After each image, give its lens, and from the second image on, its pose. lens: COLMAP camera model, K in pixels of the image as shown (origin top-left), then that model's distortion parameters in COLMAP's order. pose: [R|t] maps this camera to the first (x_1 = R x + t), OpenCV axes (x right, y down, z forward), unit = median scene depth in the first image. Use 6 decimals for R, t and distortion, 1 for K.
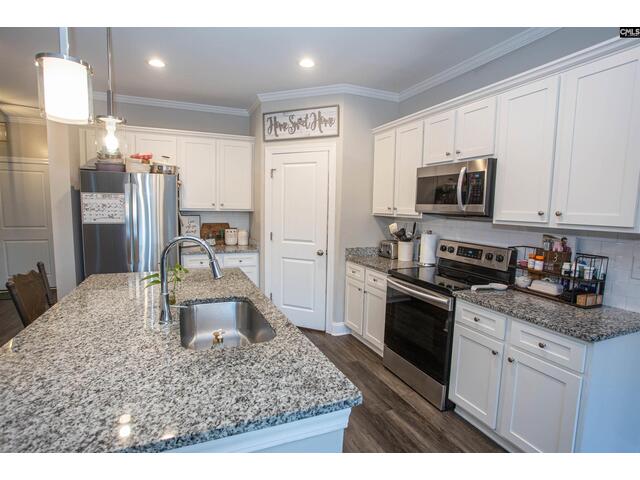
lens RADIAL K [[330.8, 0, 316.9], [0, 330.8, 241.5], [0, 0, 1]] dist [-0.076677, 0.037949]
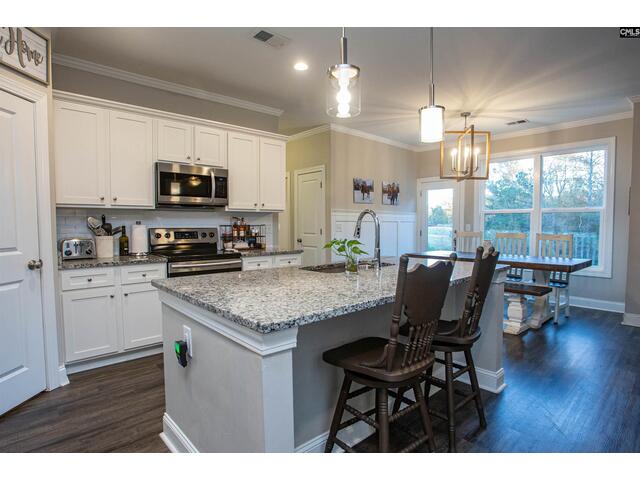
lens RADIAL K [[348.6, 0, 320.0], [0, 348.6, 240.0], [0, 0, 1]] dist [-0.090763, 0.049520]
pose [[-0.337168, -0.061040, 0.939464, -0.827305], [0.094732, 0.990631, 0.098363, -0.025485], [-0.936666, 0.122162, -0.328227, 0.785487]]
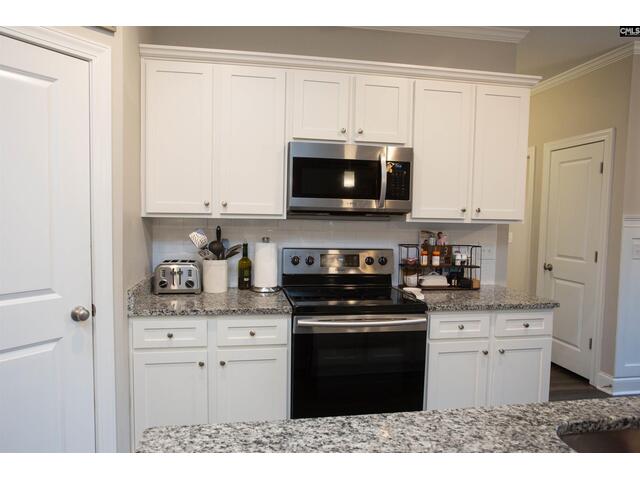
lens RADIAL K [[427.0, 0, 305.7], [0, 427.0, 240.6], [0, 0, 1]] dist [-0.029513, 0.003499]
pose [[0.226289, -0.070567, 0.971501, -0.456148], [0.089164, 0.994686, 0.051482, -0.061259], [-0.969971, 0.074973, 0.231378, 0.689816]]
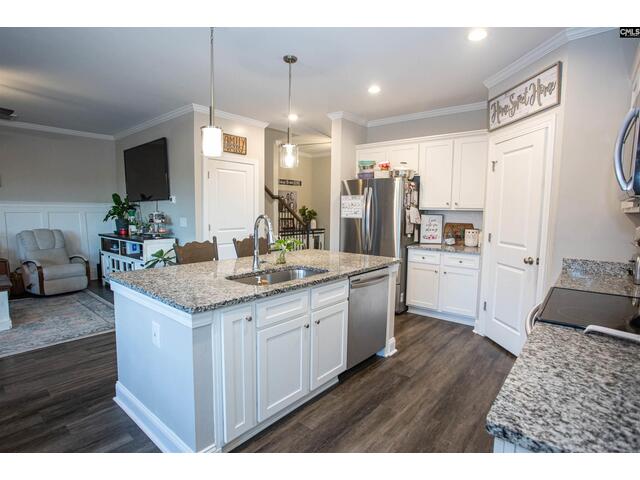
lens RADIAL K [[330.8, 0, 316.9], [0, 330.8, 241.5], [0, 0, 1]] dist [-0.076677, 0.037949]
pose [[0.458782, 0.070181, -0.885773, 0.500087], [-0.096950, 0.994878, 0.028611, 0.017471], [0.883244, 0.072750, 0.463236, 0.226221]]
